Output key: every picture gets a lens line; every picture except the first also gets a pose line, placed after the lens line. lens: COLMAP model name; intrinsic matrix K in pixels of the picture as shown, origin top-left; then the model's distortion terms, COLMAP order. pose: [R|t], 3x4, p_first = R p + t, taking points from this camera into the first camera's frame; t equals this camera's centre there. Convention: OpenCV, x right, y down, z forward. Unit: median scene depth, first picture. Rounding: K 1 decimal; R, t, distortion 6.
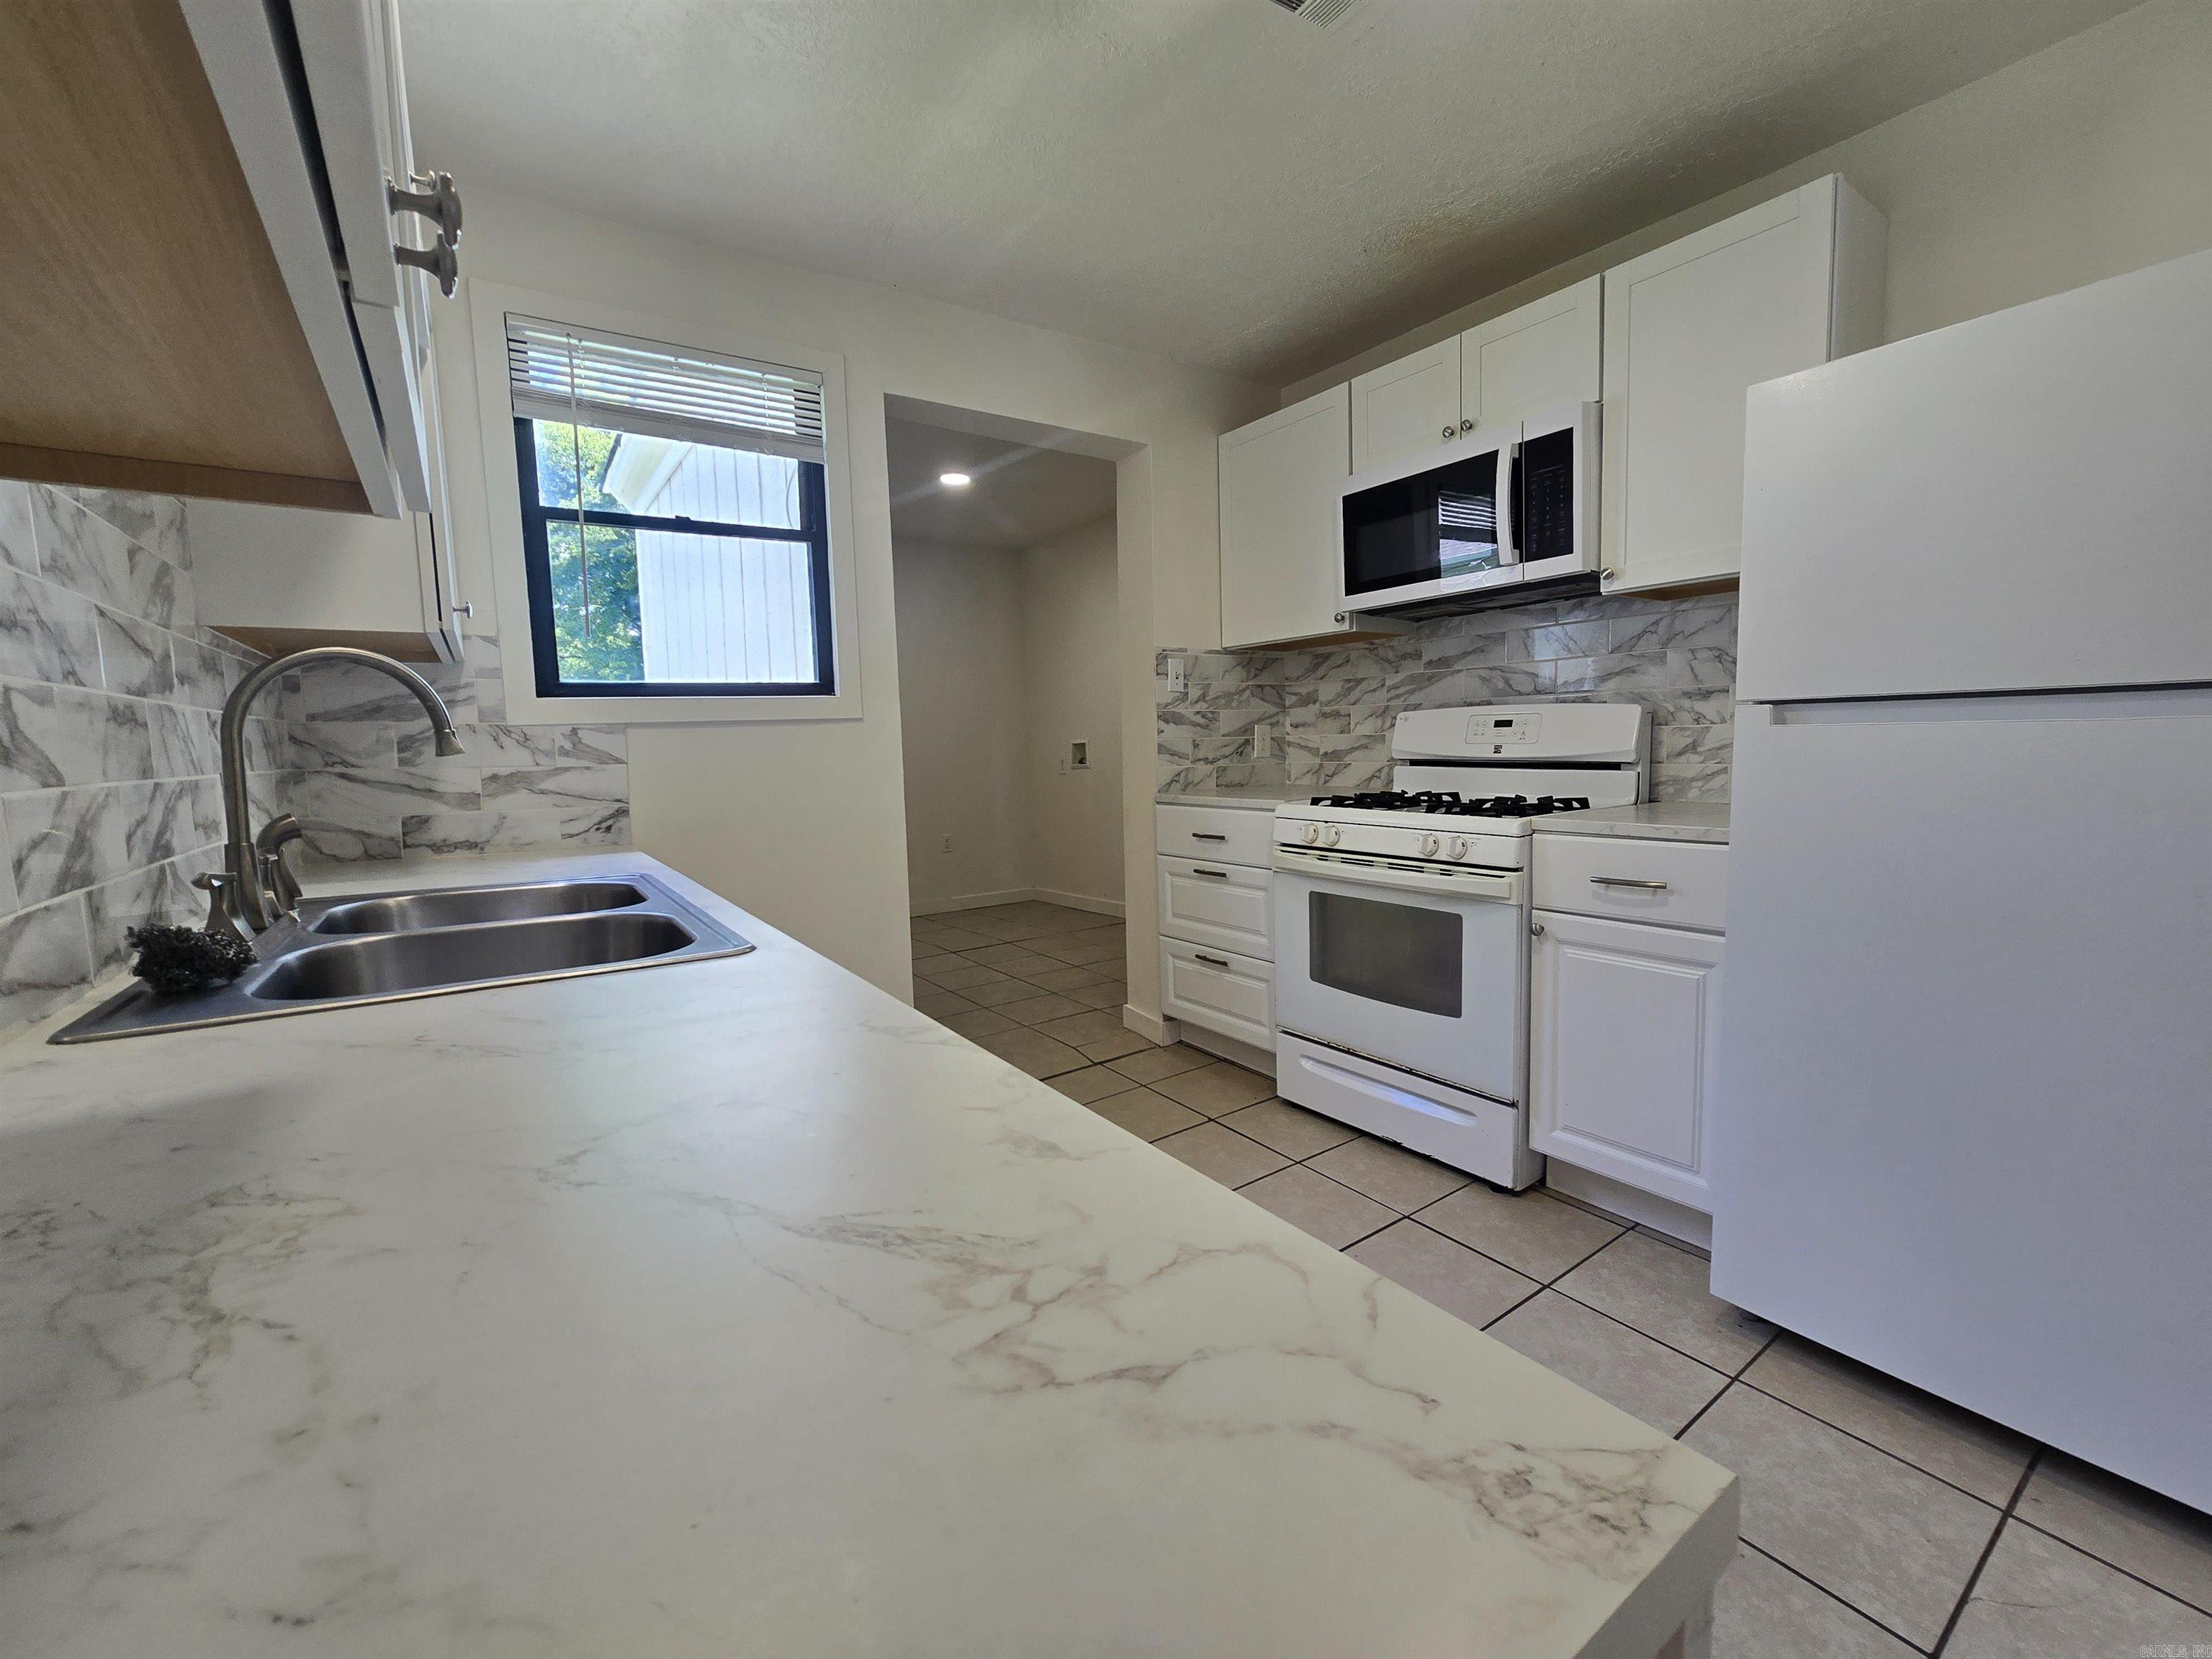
lens RADIAL K [[909.0, 0, 1108.8], [0, 909.0, 816.9], [0, 0, 1]] dist [-0.009249, 0.001411]
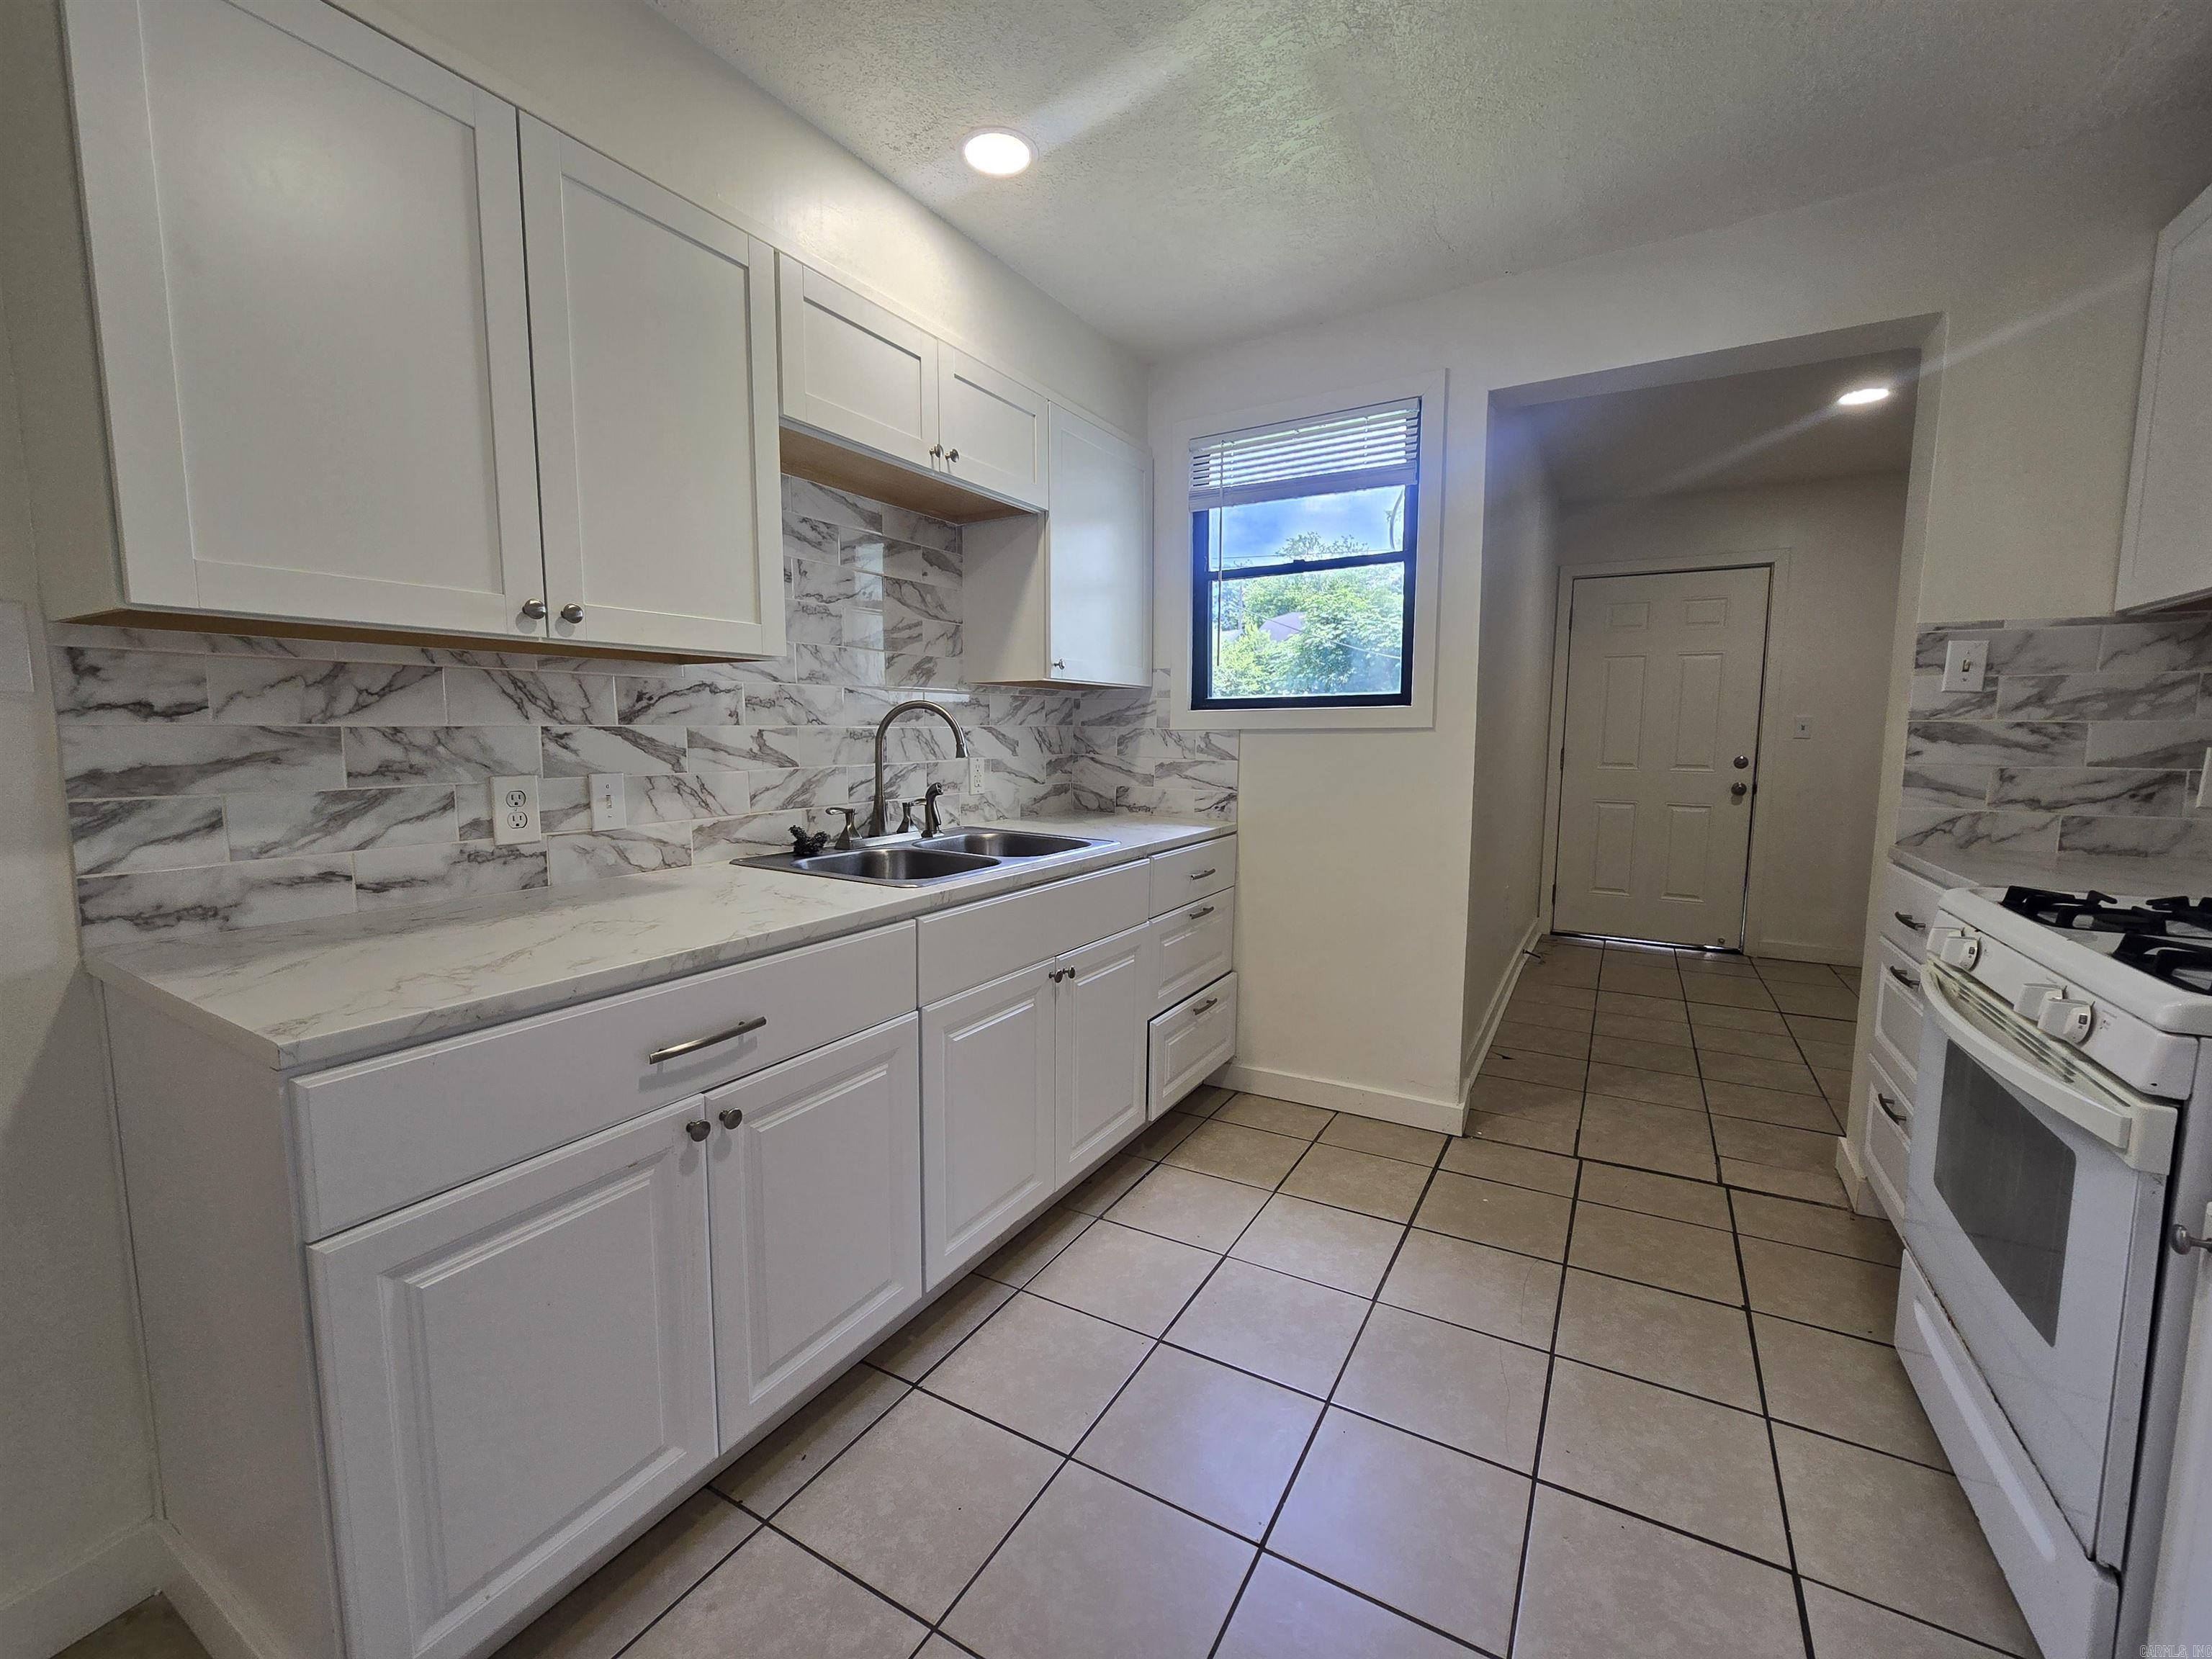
lens RADIAL K [[909.0, 0, 1096.3], [0, 909.0, 821.9], [0, 0, 1]] dist [-0.009249, 0.001411]
pose [[0.408813, 0.120731, -0.904597, 0.523681], [-0.088956, 0.991763, 0.092162, -0.065845], [0.908272, 0.042792, 0.416186, 0.243582]]
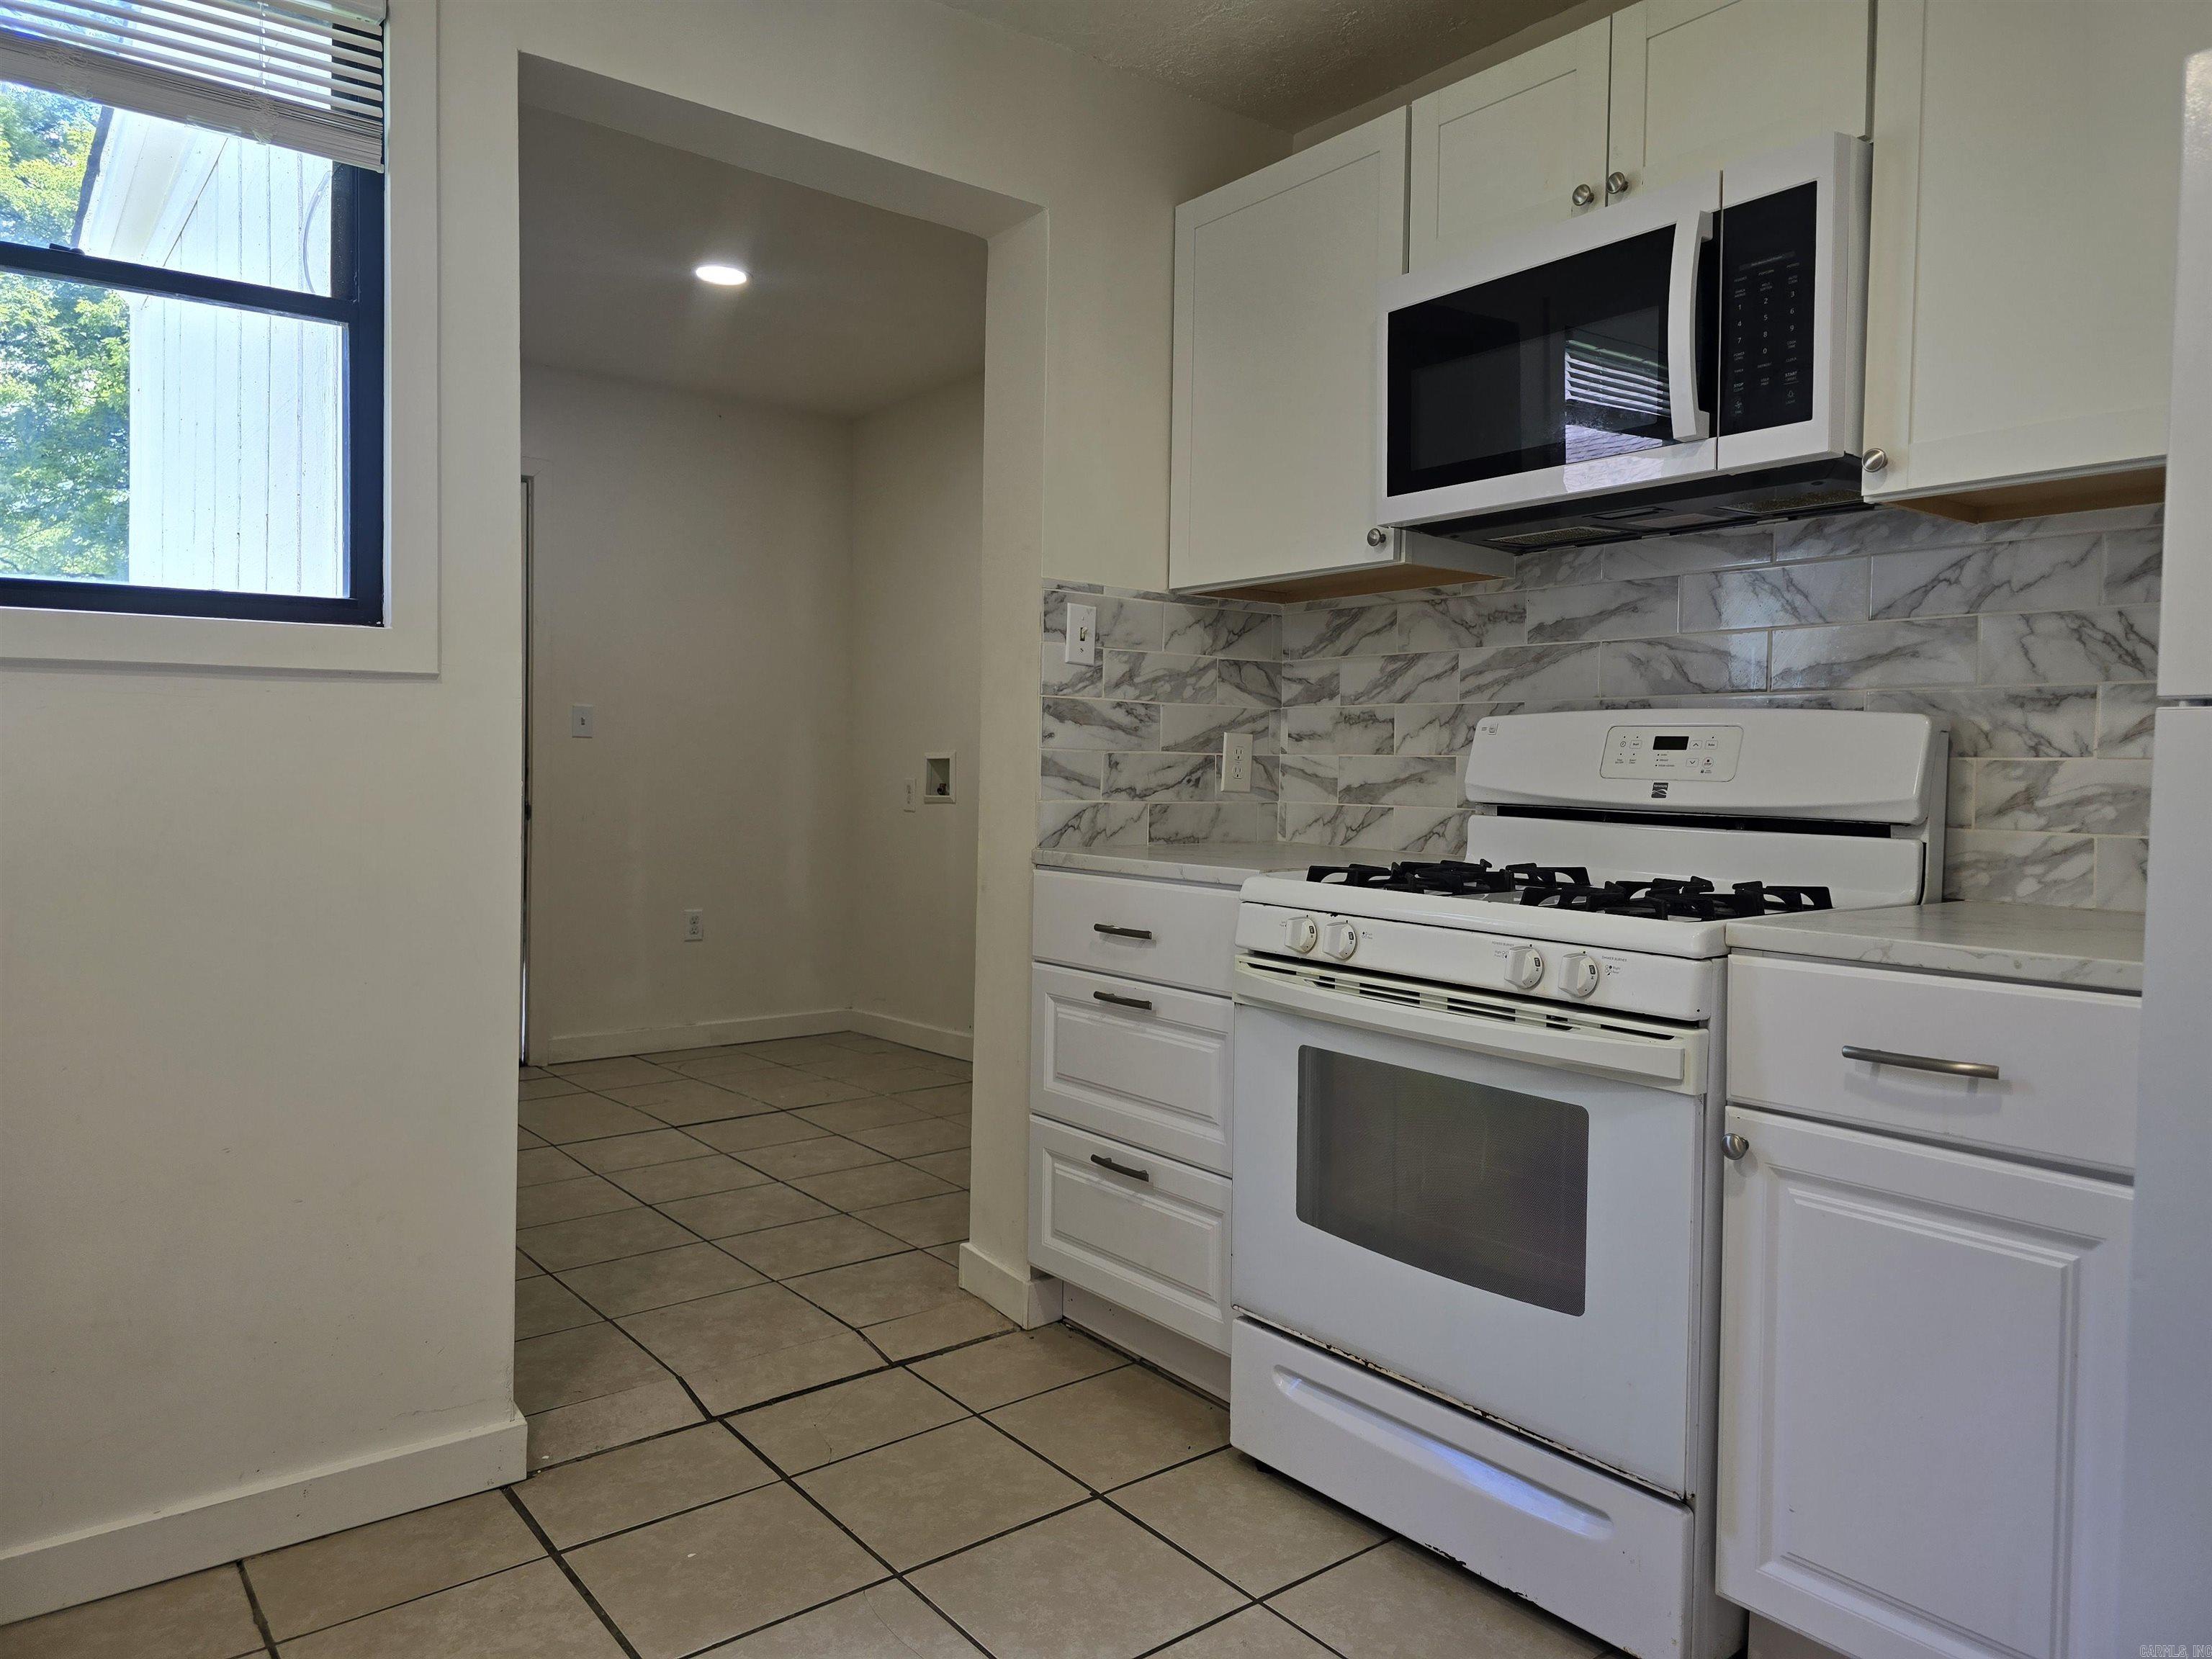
lens RADIAL K [[1479.8, 0, 1123.8], [0, 1479.8, 804.2], [0, 0, 1]] dist [0.046479, -0.038719]
pose [[0.996971, 0.042813, 0.064933, 0.059479], [-0.038880, 0.997400, -0.060670, -0.001101], [-0.067361, 0.057962, 0.996044, 0.153775]]
